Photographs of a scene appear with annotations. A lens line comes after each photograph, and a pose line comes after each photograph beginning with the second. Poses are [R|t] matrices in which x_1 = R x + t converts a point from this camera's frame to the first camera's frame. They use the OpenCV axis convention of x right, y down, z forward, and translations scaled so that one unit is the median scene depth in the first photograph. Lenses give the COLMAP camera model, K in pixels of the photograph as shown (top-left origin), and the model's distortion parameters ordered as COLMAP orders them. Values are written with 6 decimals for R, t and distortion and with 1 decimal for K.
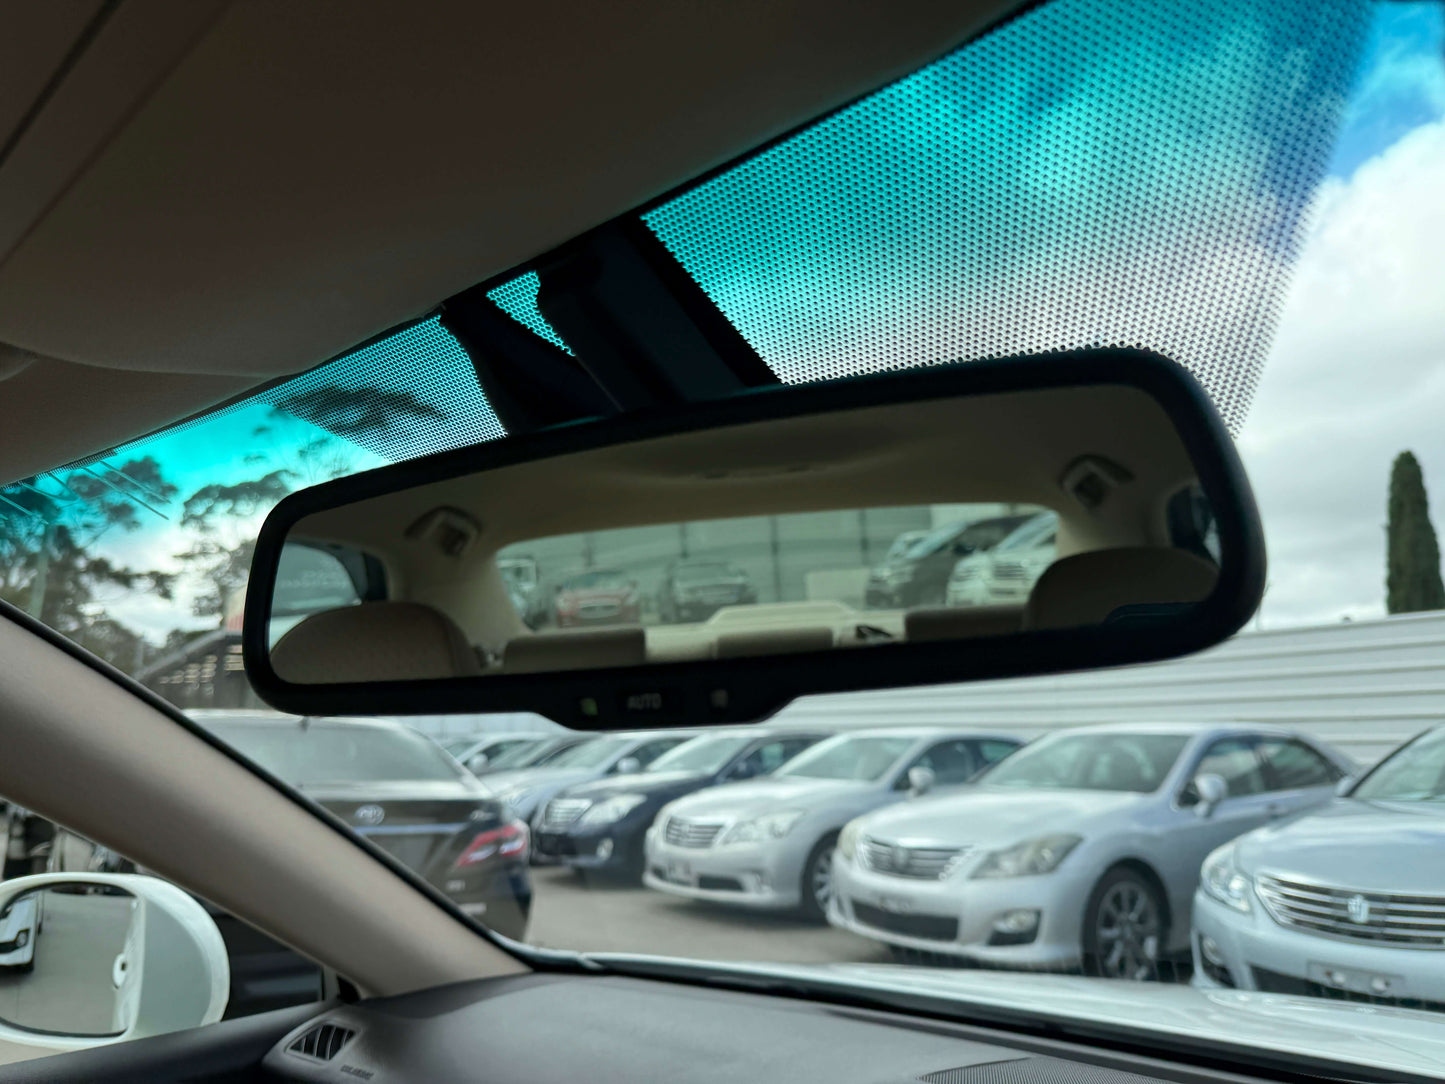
lens RADIAL K [[1018.7, 0, 718.3], [0, 1018.7, 546.2], [0, 0, 1]] dist [0.009992, -0.002967]
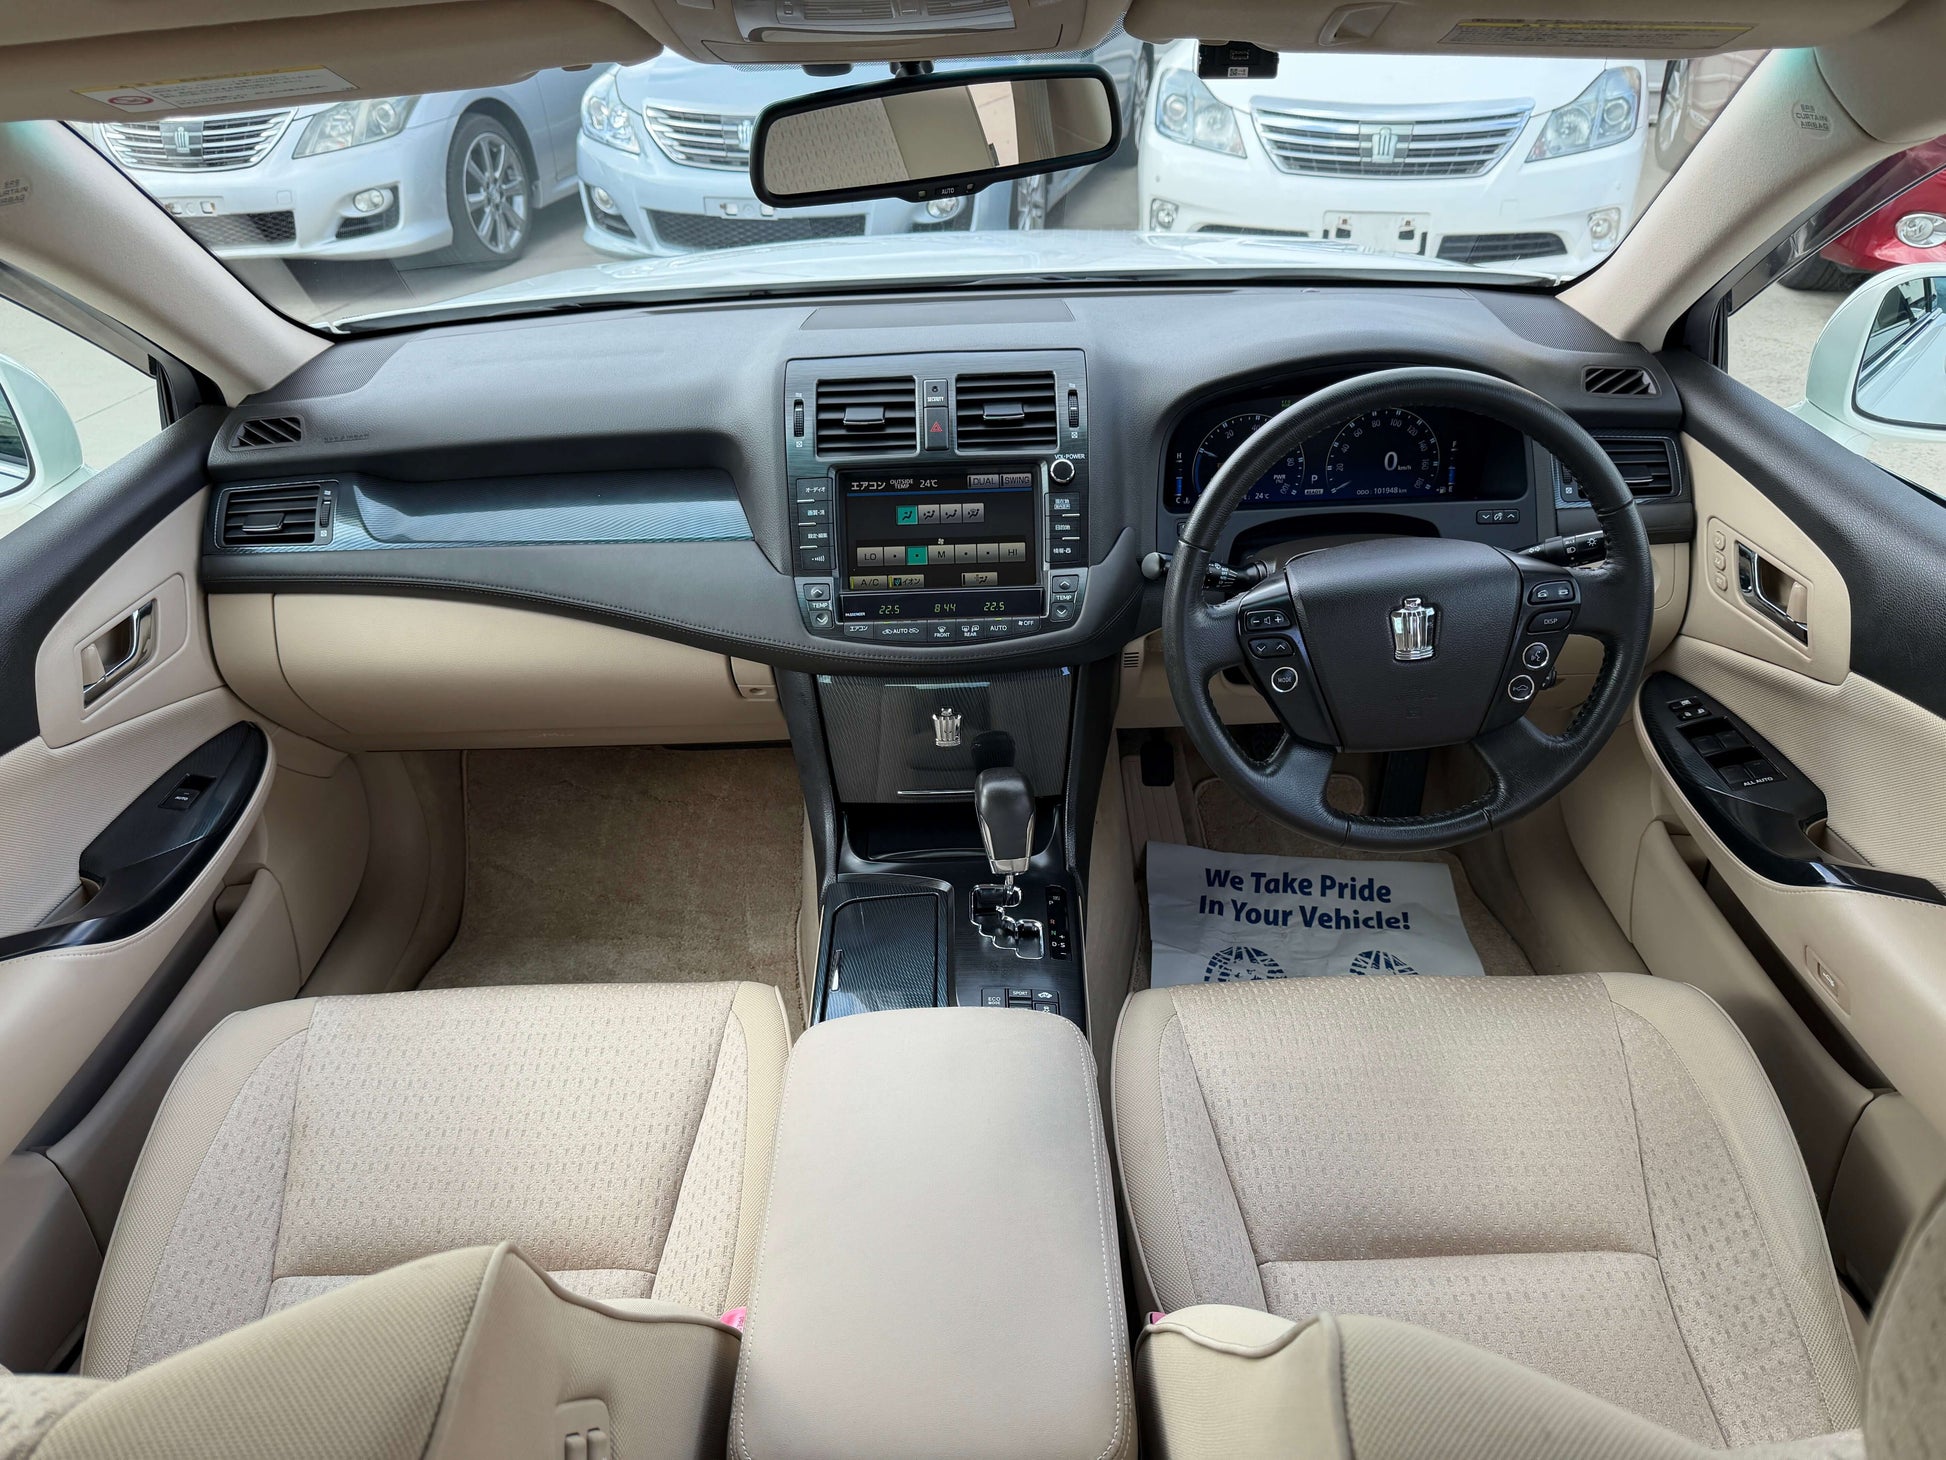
lens RADIAL K [[1320.2, 0, 973.0], [0, 1320.2, 730.0], [0, 0, 1]] dist [0.196634, -0.001140]
pose [[0.707045, -0.422792, 0.566864, -0.215434], [-0.068436, 0.756926, 0.649908, -0.093570], [-0.703849, -0.498308, 0.506246, -0.148965]]
